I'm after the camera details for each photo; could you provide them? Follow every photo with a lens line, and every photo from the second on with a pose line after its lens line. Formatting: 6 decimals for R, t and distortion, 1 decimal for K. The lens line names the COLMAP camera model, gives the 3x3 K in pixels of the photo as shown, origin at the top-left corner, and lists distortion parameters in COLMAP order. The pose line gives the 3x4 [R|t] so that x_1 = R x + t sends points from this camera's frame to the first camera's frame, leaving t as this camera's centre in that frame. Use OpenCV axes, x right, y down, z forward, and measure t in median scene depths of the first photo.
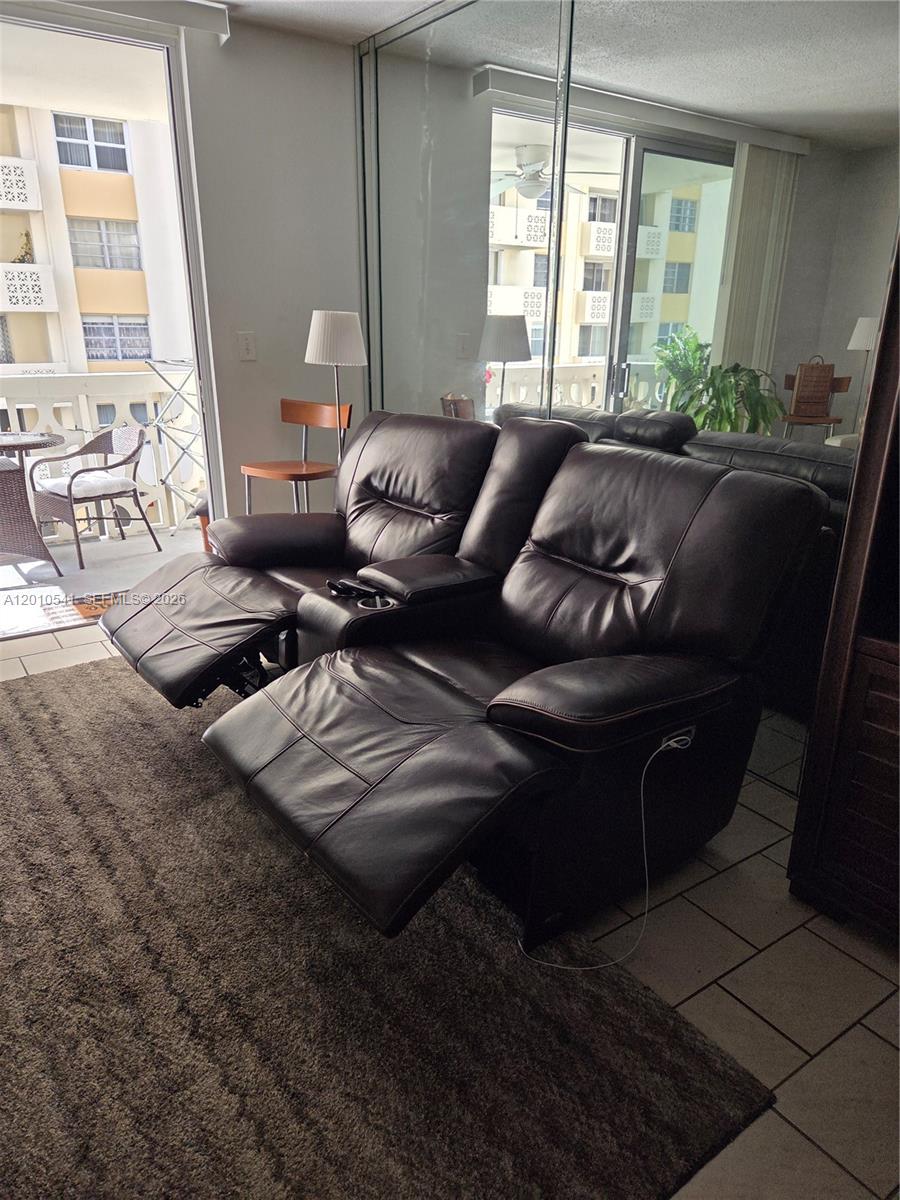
lens RADIAL K [[799.7, 0, 450.5], [0, 799.7, 605.4], [0, 0, 1]] dist [0.059309, -0.049124]
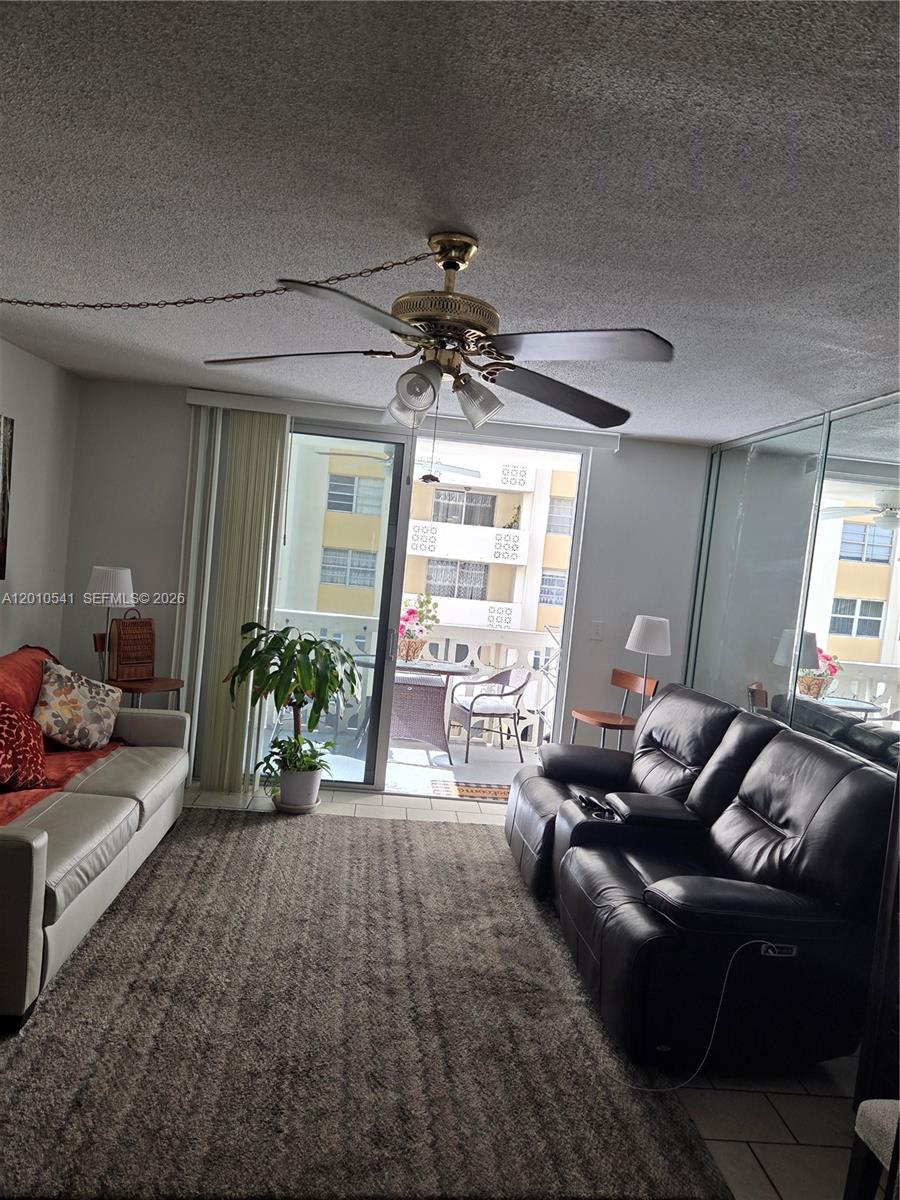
lens RADIAL K [[797.0, 0, 447.8], [0, 797.0, 595.4], [0, 0, 1]] dist [0.066497, -0.056686]
pose [[0.855801, 0.102209, -0.507108, 0.231504], [-0.253573, 0.937323, -0.239012, 0.026423], [0.450895, 0.333136, 0.828079, -0.310482]]
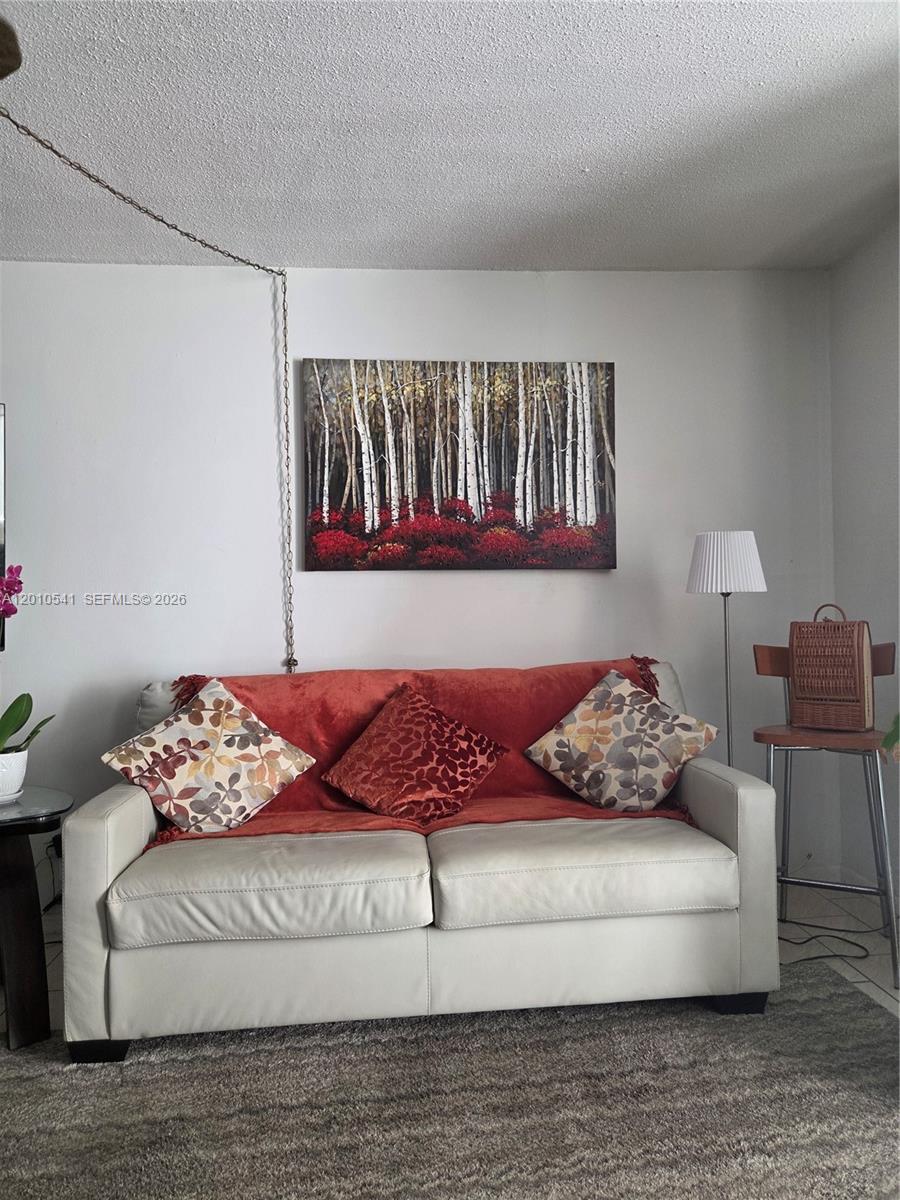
lens RADIAL K [[806.4, 0, 447.6], [0, 806.4, 594.2], [0, 0, 1]] dist [0.066236, -0.056141]
pose [[-0.489243, -0.006451, -0.872124, -0.019370], [-0.274104, 0.950440, 0.146737, -0.153807], [0.827954, 0.310842, -0.466764, 0.576031]]
